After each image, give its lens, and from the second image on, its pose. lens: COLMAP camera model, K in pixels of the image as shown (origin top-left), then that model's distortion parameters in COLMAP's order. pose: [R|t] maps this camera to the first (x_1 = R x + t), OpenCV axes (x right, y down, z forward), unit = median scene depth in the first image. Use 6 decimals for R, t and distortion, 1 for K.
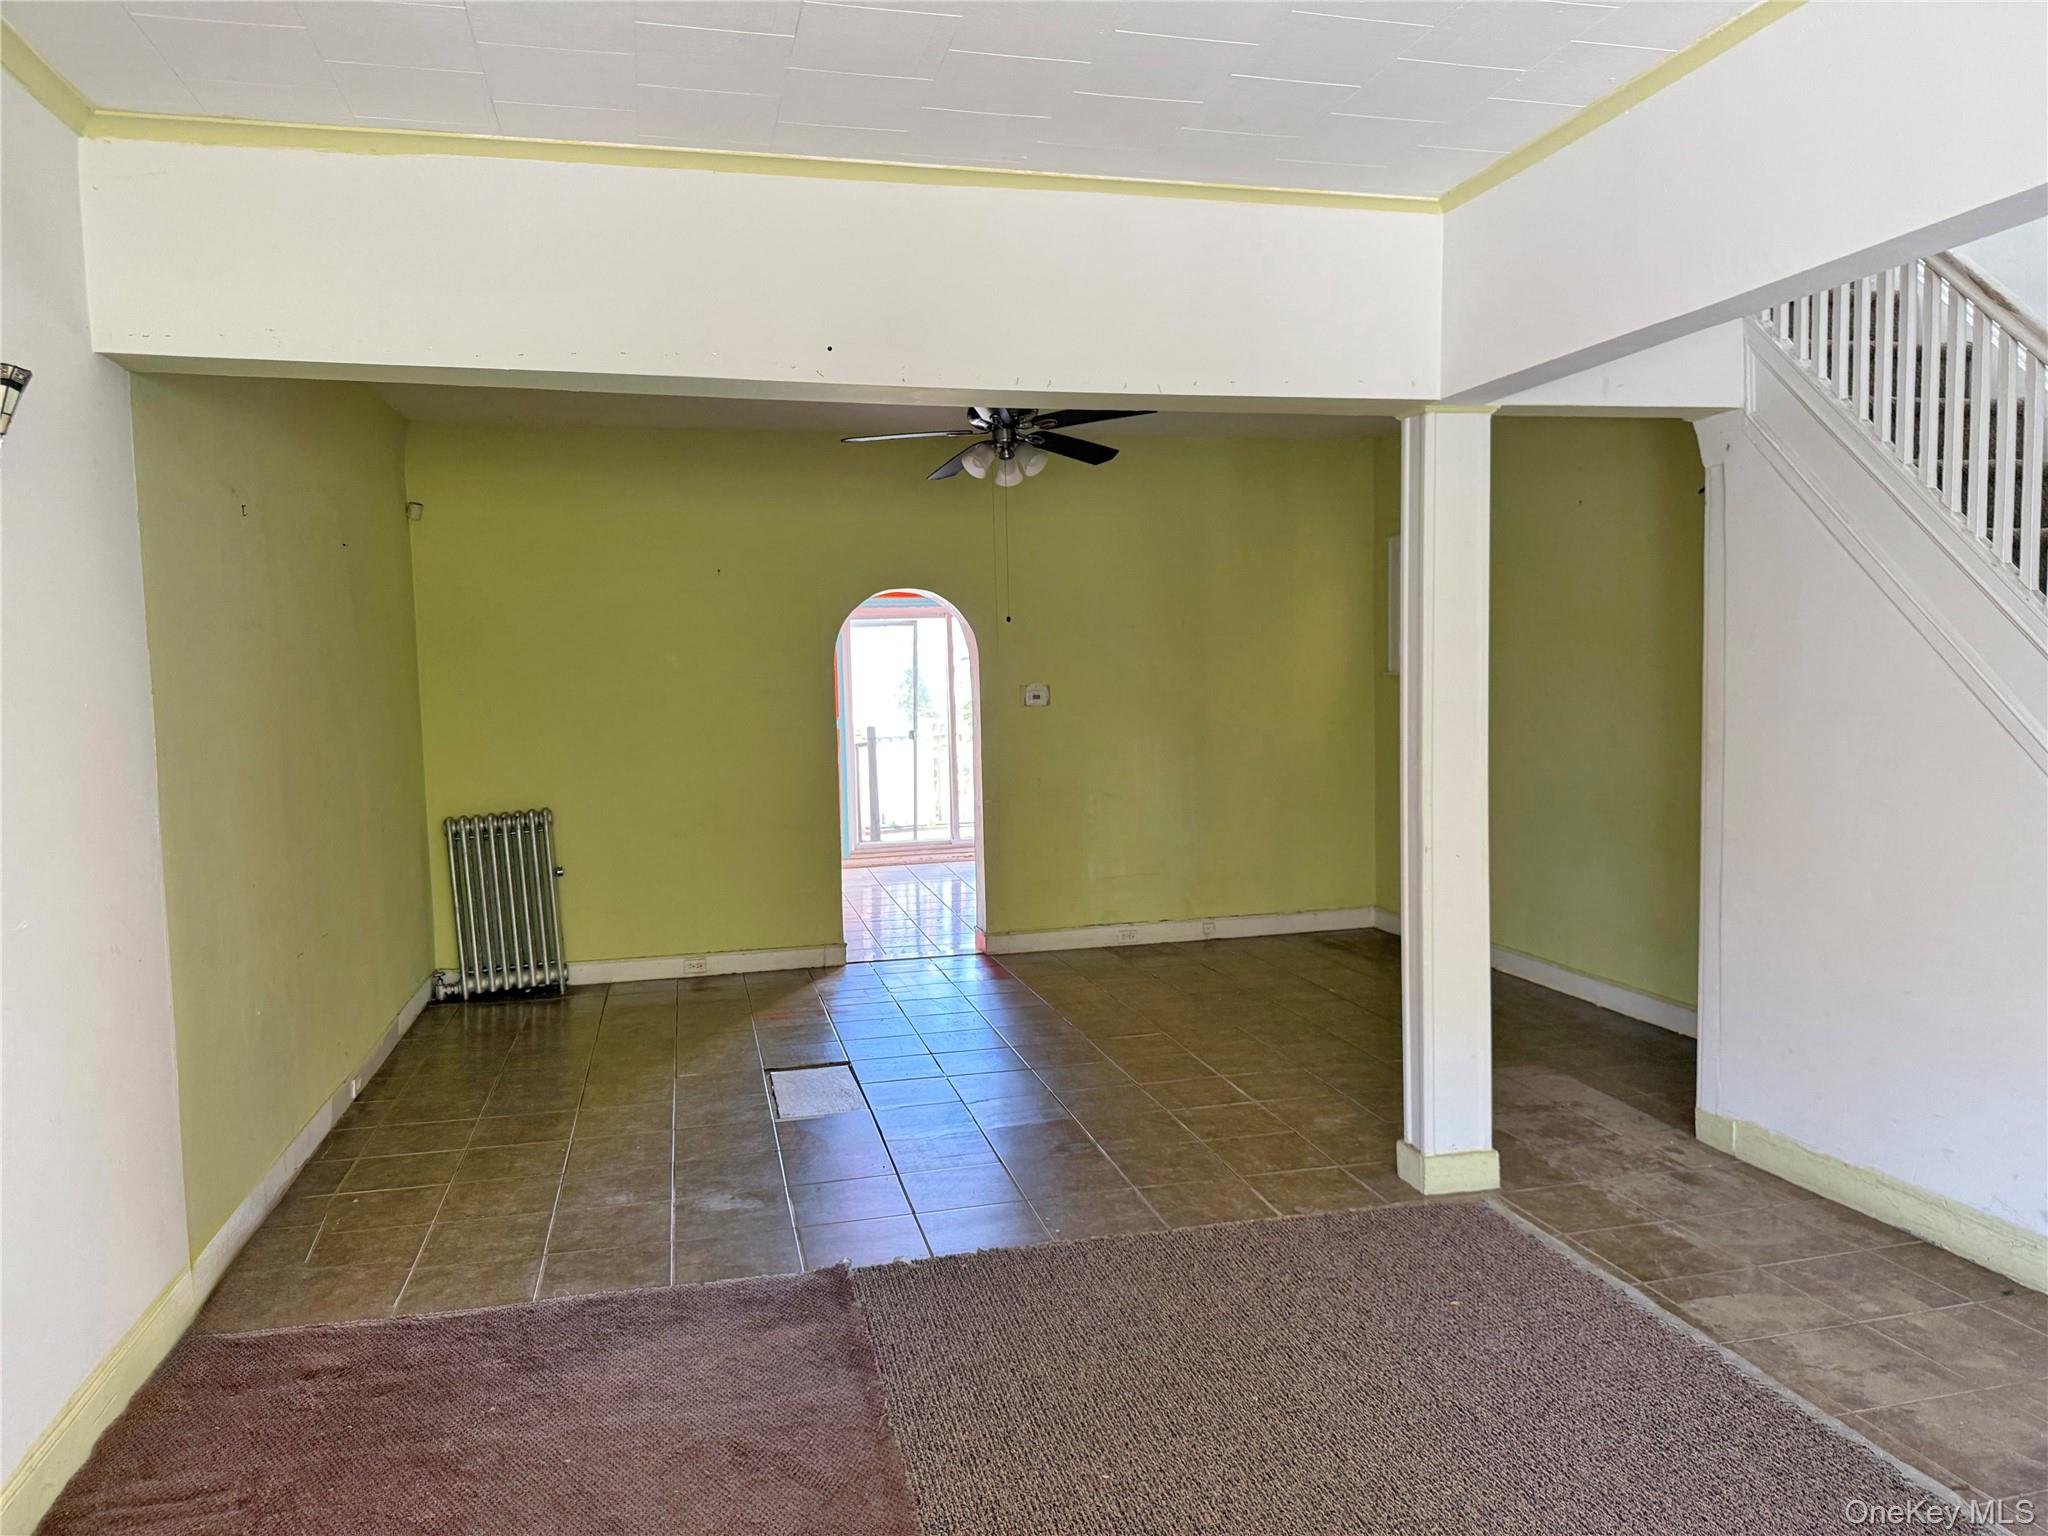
lens RADIAL K [[1414.9, 0, 1028.0], [0, 1414.9, 780.8], [0, 0, 1]] dist [0.083200, -0.150820]
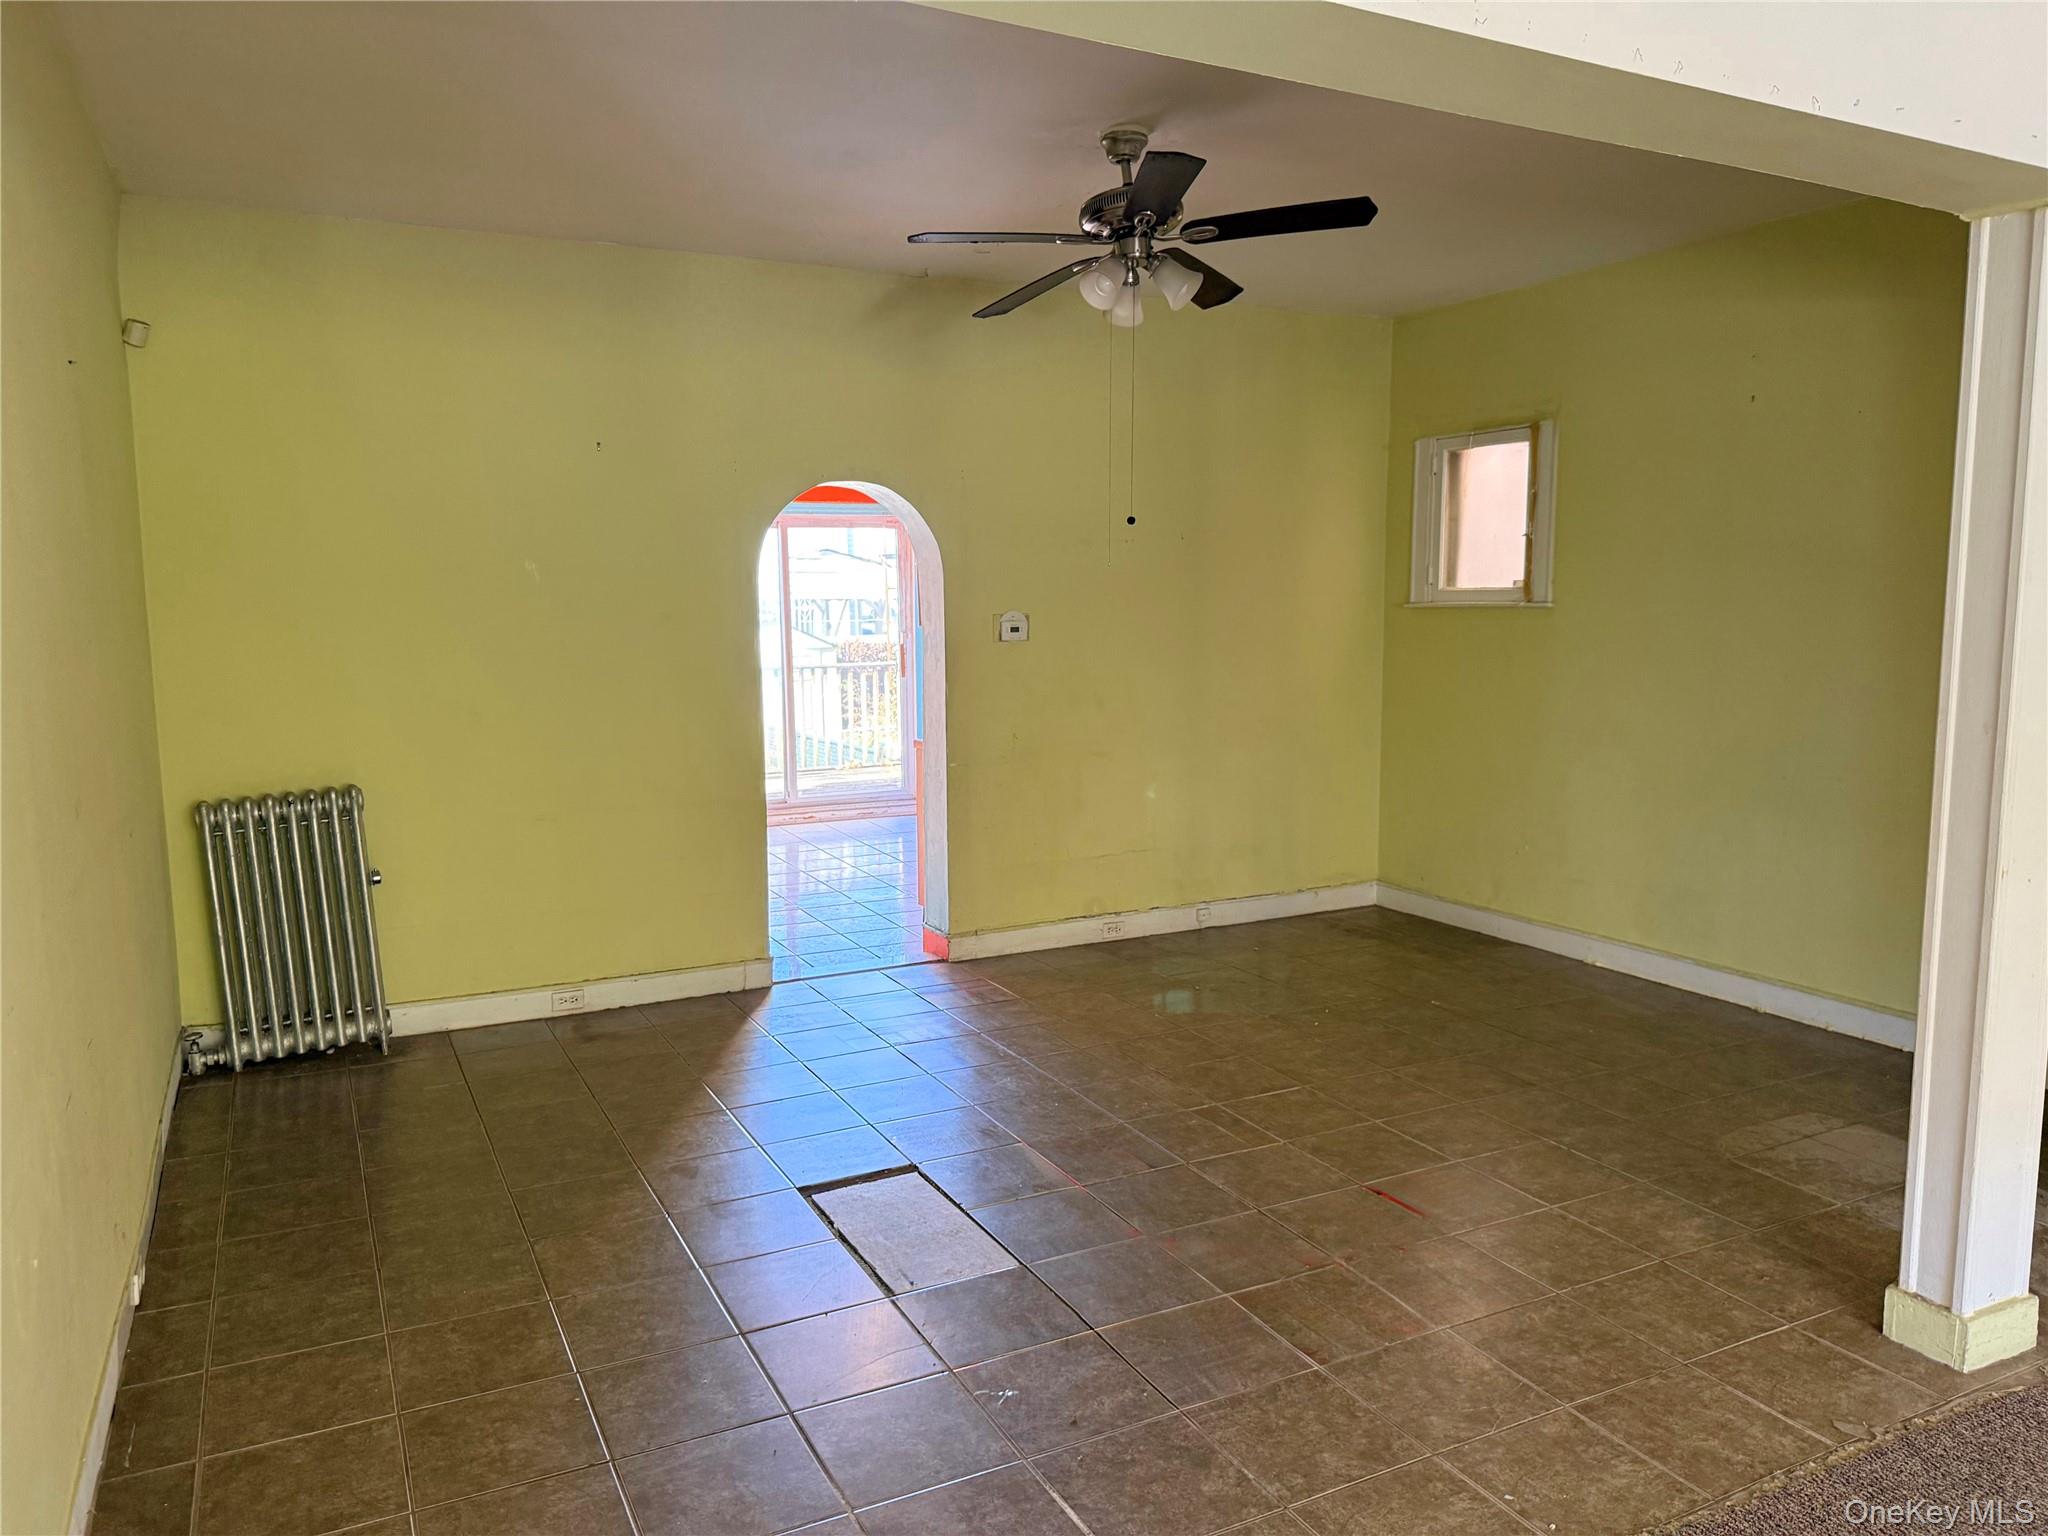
lens RADIAL K [[1433.2, 0, 1024.0], [0, 1433.2, 768.0], [0, 0, 1]] dist [0.001949, -0.002298]
pose [[0.972953, -0.010984, 0.230742, -0.186367], [0.001023, 0.999064, 0.043247, -0.018690], [-0.231001, -0.041841, 0.972053, 0.261681]]
